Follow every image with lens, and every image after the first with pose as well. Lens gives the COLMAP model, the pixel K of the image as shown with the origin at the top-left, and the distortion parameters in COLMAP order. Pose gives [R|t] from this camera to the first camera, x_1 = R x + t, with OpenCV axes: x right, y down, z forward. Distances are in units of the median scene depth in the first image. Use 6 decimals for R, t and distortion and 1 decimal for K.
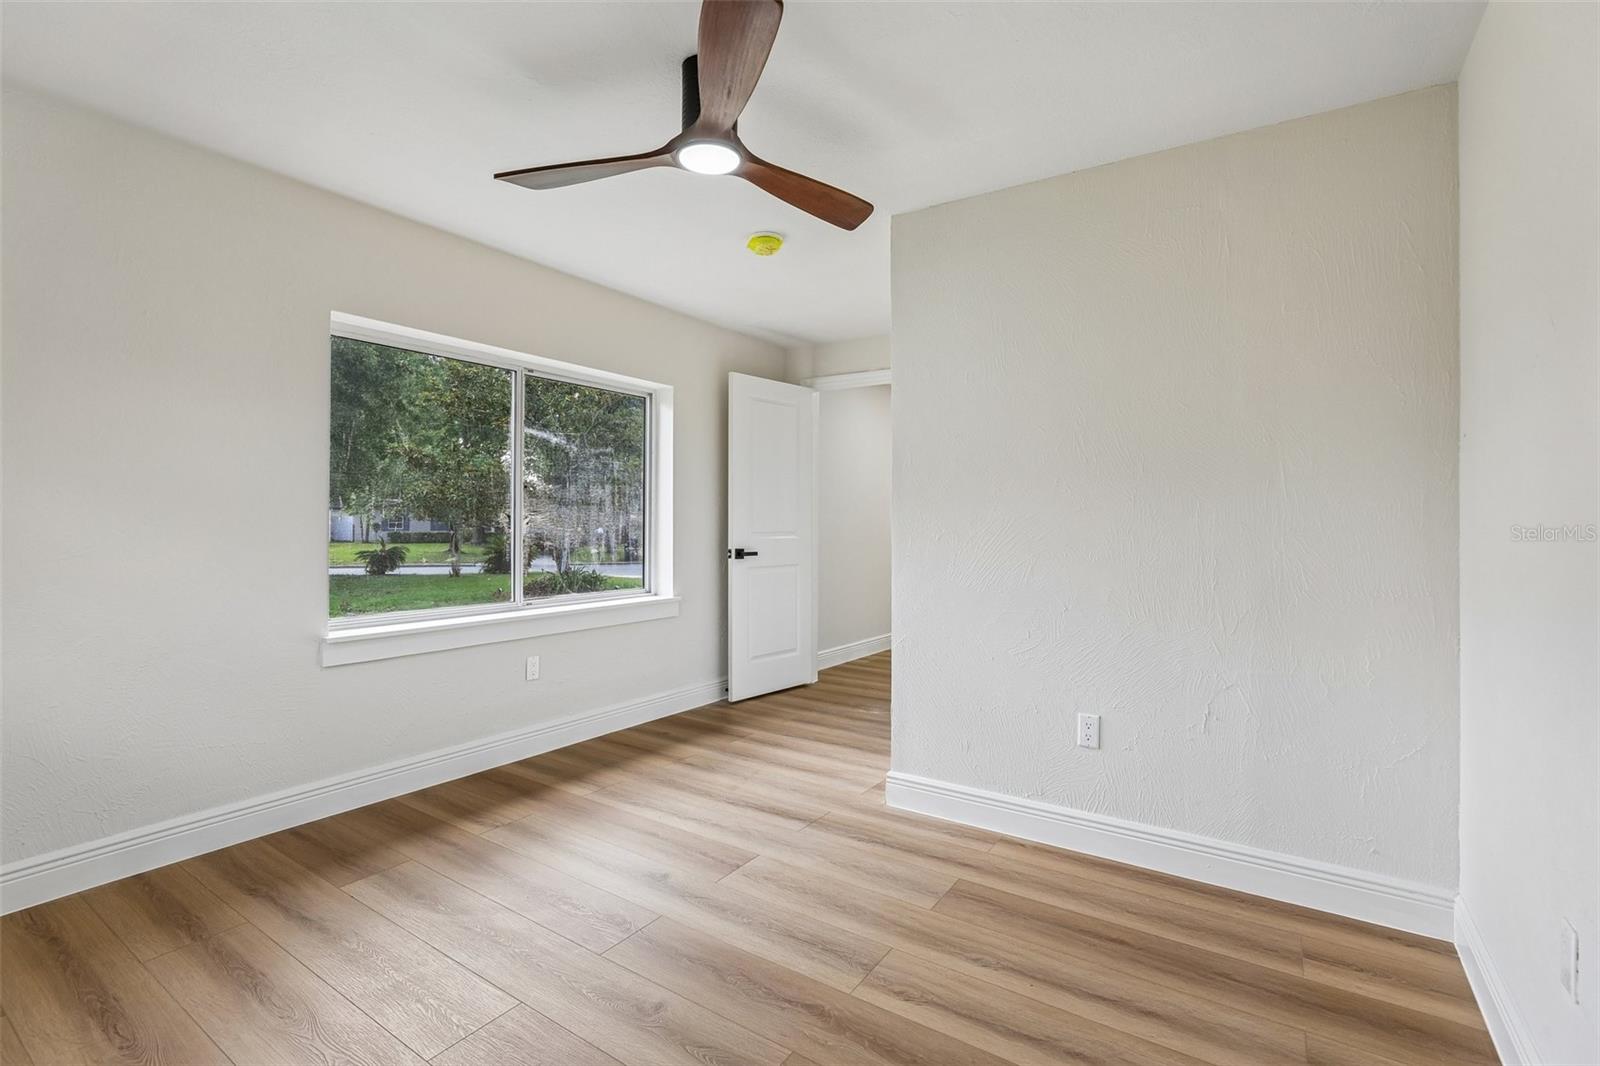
lens RADIAL K [[735.8, 0, 795.7], [0, 735.8, 536.1], [0, 0, 1]] dist [-0.024994, 0.003460]
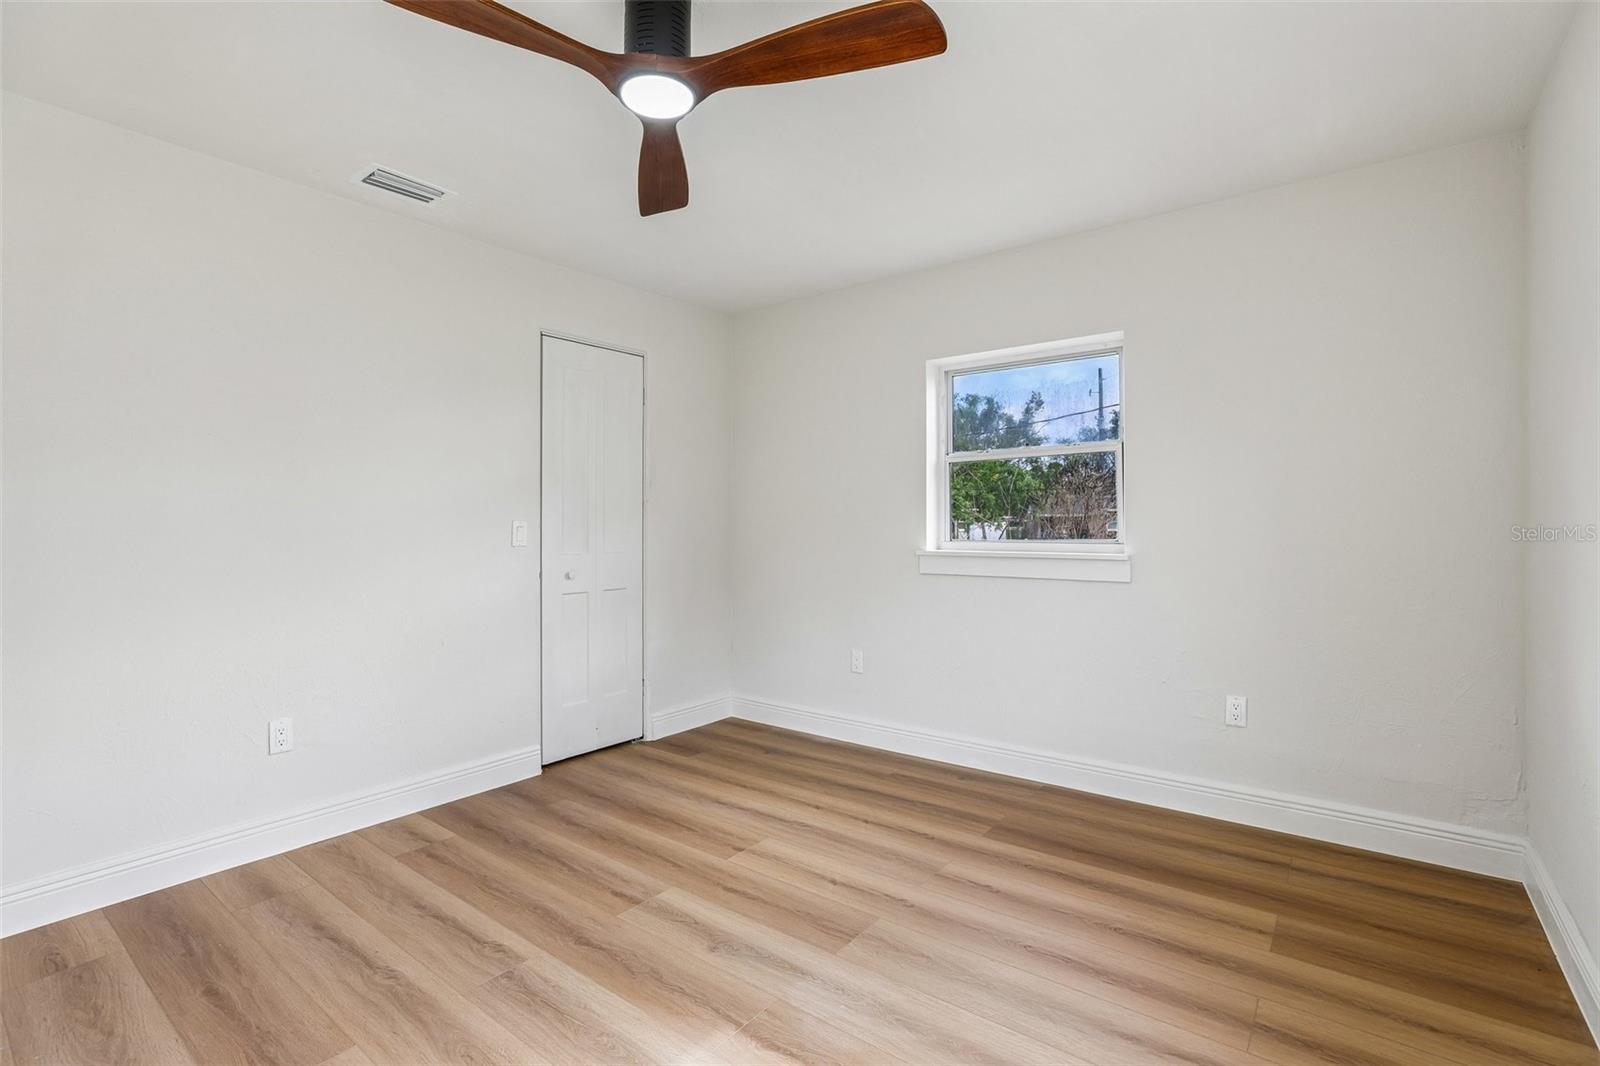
lens RADIAL K [[735.8, 0, 800.6], [0, 735.8, 527.0], [0, 0, 1]] dist [-0.024994, 0.003460]
pose [[-0.998125, -0.003607, 0.061100, -0.361343], [-0.002046, 0.999670, 0.025590, -0.047896], [-0.061172, 0.025417, -0.997804, 1.954935]]
